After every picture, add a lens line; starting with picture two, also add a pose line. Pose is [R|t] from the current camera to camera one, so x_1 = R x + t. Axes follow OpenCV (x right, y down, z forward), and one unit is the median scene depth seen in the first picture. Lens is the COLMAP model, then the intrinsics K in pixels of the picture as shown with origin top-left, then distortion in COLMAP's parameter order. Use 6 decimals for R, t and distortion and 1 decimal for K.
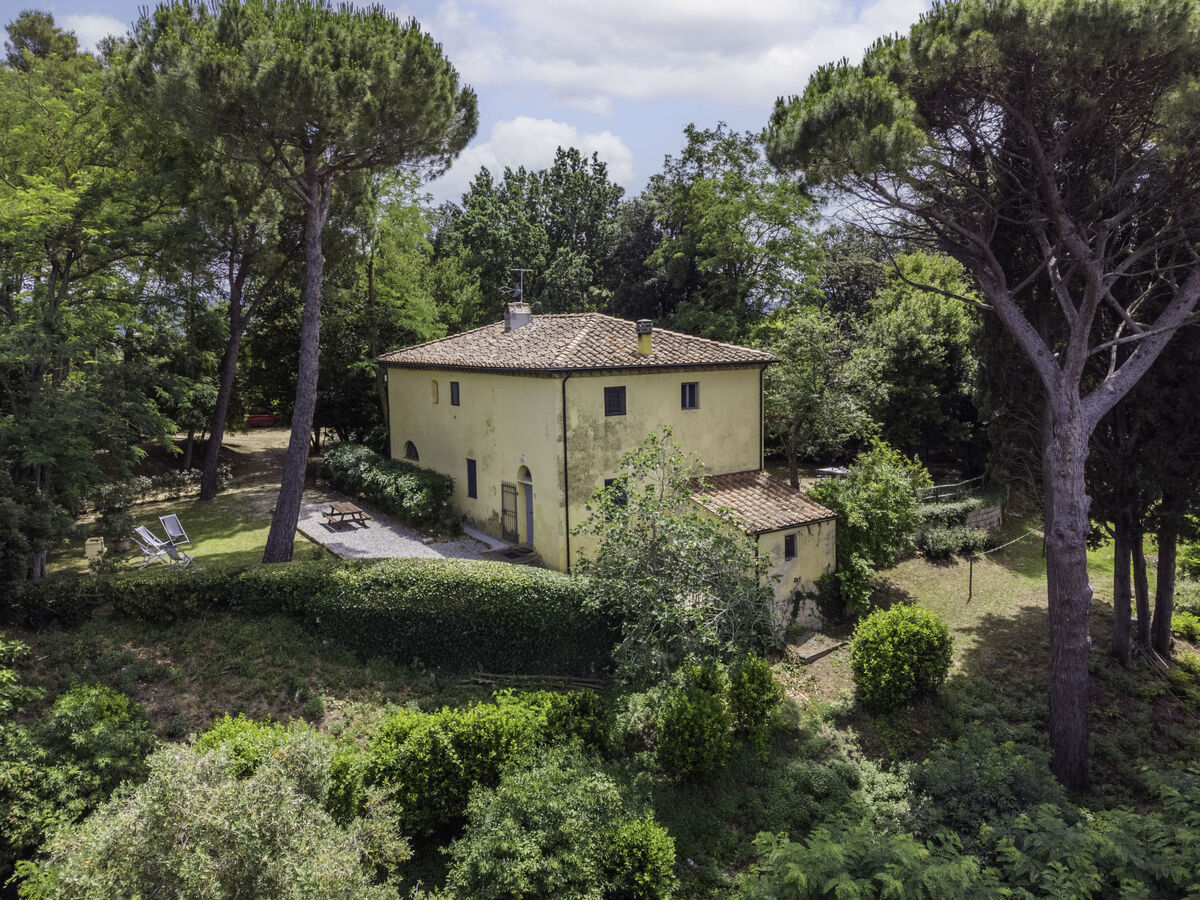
lens RADIAL K [[991.4, 0, 600.0], [0, 991.4, 450.0], [0, 0, 1]] dist [0.094385, -0.002745]
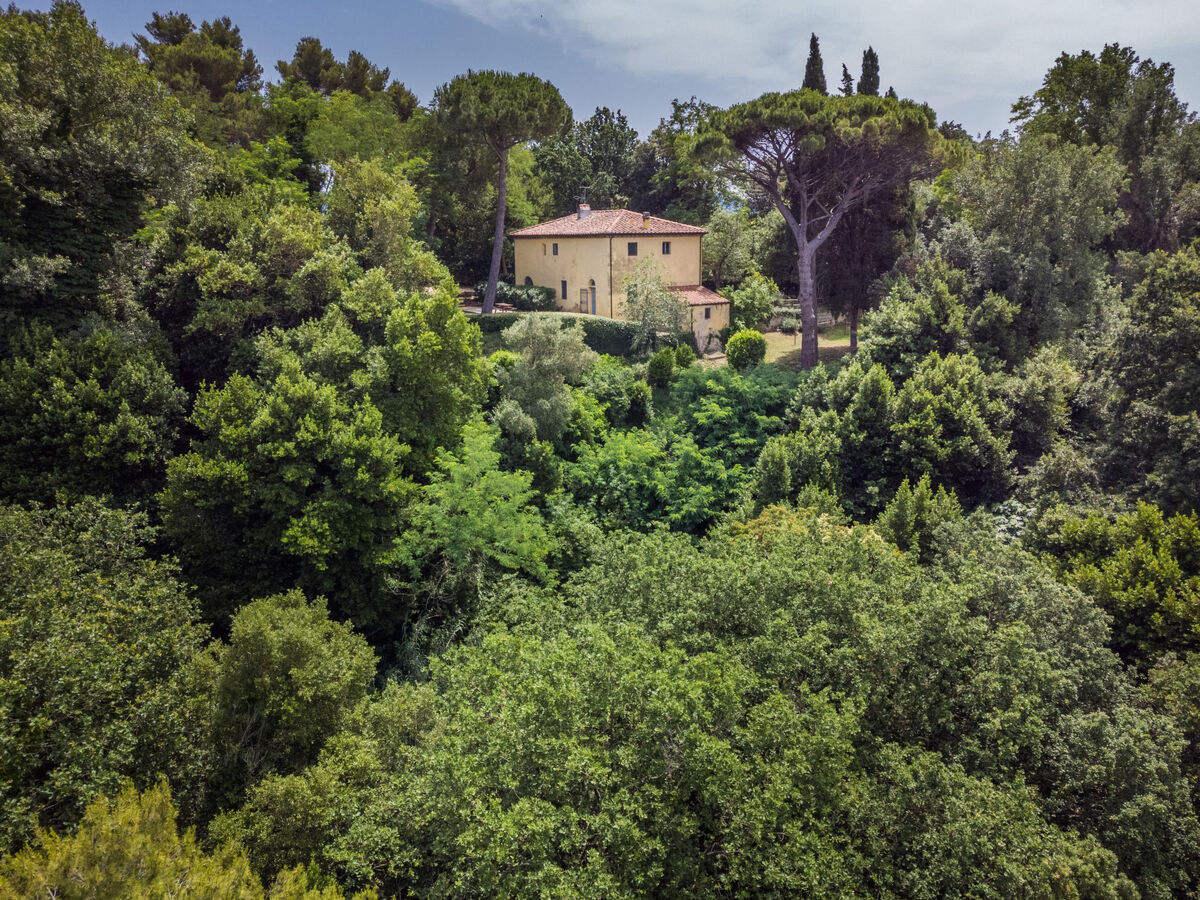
lens RADIAL K [[971.6, 0, 595.8], [0, 971.6, 496.1], [0, 0, 1]] dist [0.003298, -0.004454]
pose [[0.999885, 0.006990, -0.013434, -0.031003], [-0.005013, 0.989860, 0.141959, 0.172685], [0.014290, -0.141876, 0.989781, -1.133971]]
